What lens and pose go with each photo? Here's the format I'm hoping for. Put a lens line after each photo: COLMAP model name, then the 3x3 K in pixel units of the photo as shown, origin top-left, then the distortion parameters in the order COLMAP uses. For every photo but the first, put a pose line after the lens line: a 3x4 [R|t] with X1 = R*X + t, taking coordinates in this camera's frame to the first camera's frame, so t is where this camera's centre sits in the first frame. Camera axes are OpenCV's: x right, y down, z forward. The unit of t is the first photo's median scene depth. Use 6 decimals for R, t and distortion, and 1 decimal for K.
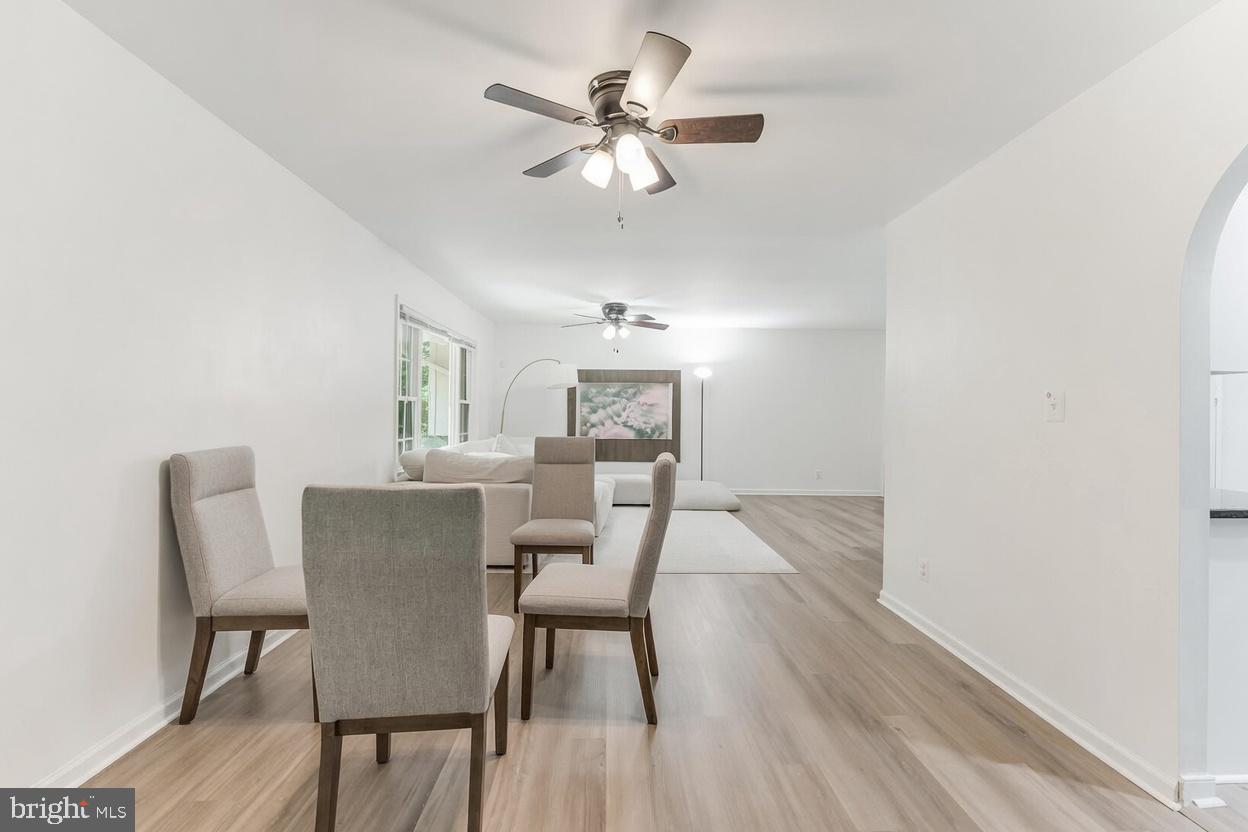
lens RADIAL K [[508.3, 0, 617.7], [0, 508.3, 416.3], [0, 0, 1]] dist [-0.001615, -0.000250]
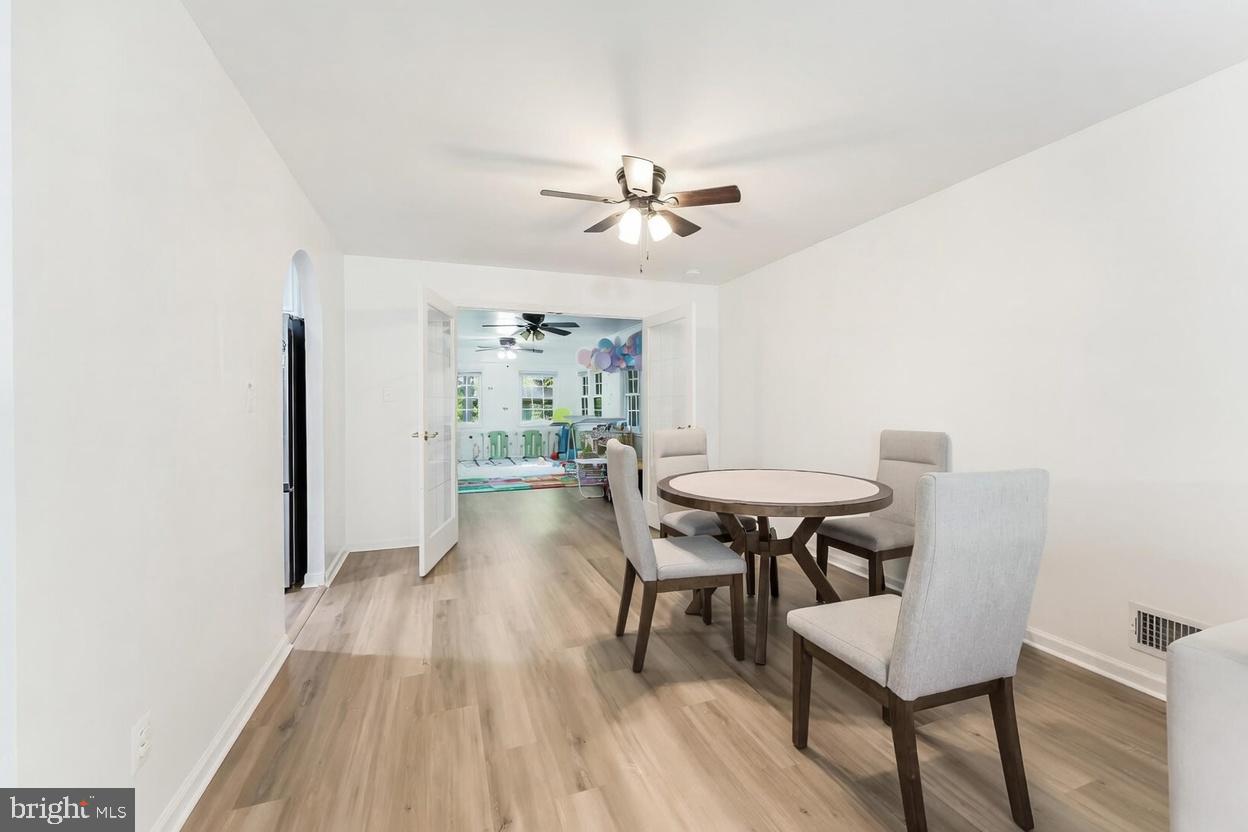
lens RADIAL K [[508.3, 0, 617.7], [0, 508.3, 416.3], [0, 0, 1]] dist [-0.001615, -0.000250]
pose [[-0.948264, 0.000620, -0.317483, 0.493241], [-0.006987, 0.999715, 0.022823, -0.003598], [0.317406, 0.023861, -0.947989, 2.247338]]
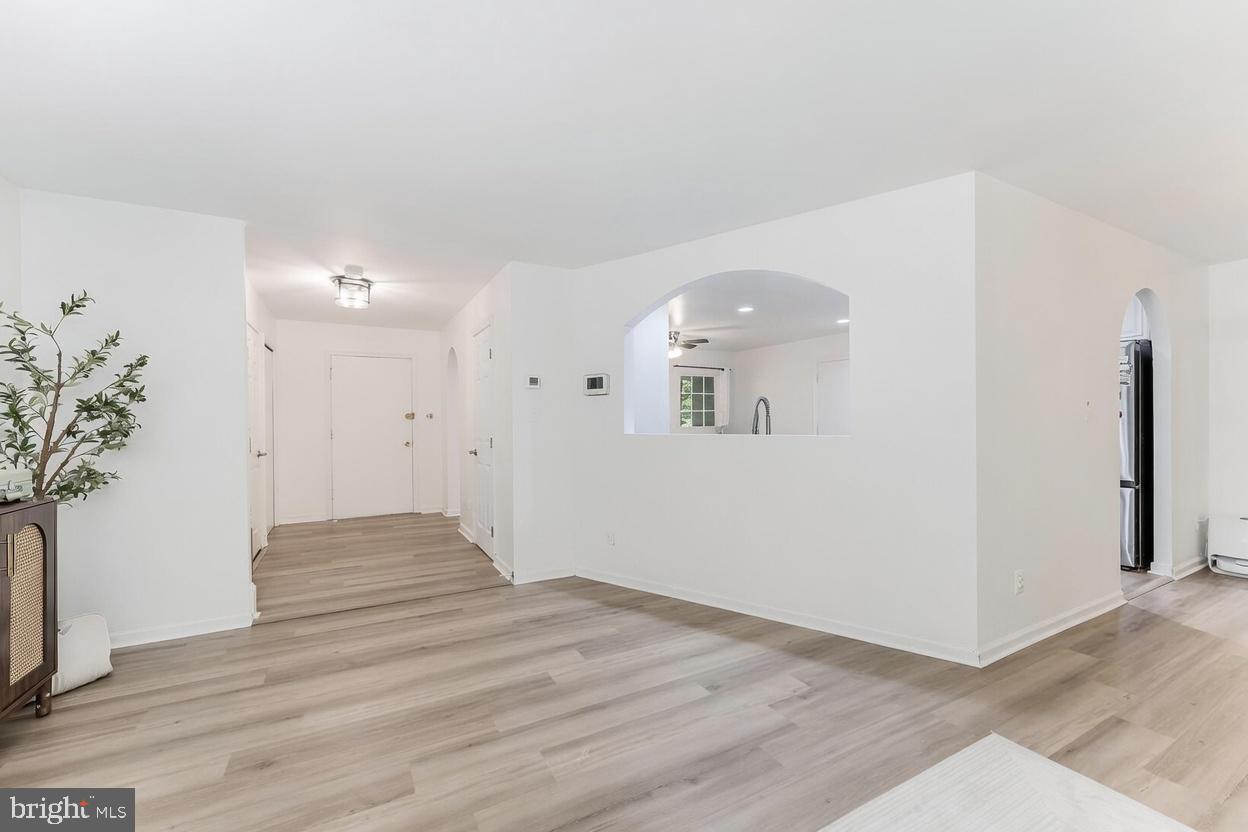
lens RADIAL K [[508.3, 0, 617.7], [0, 508.3, 416.3], [0, 0, 1]] dist [-0.001615, -0.000250]
pose [[-0.455509, 0.002944, 0.890226, 0.143470], [0.017281, 0.999835, 0.005536, -0.037272], [-0.890063, 0.017906, -0.455485, 3.020650]]
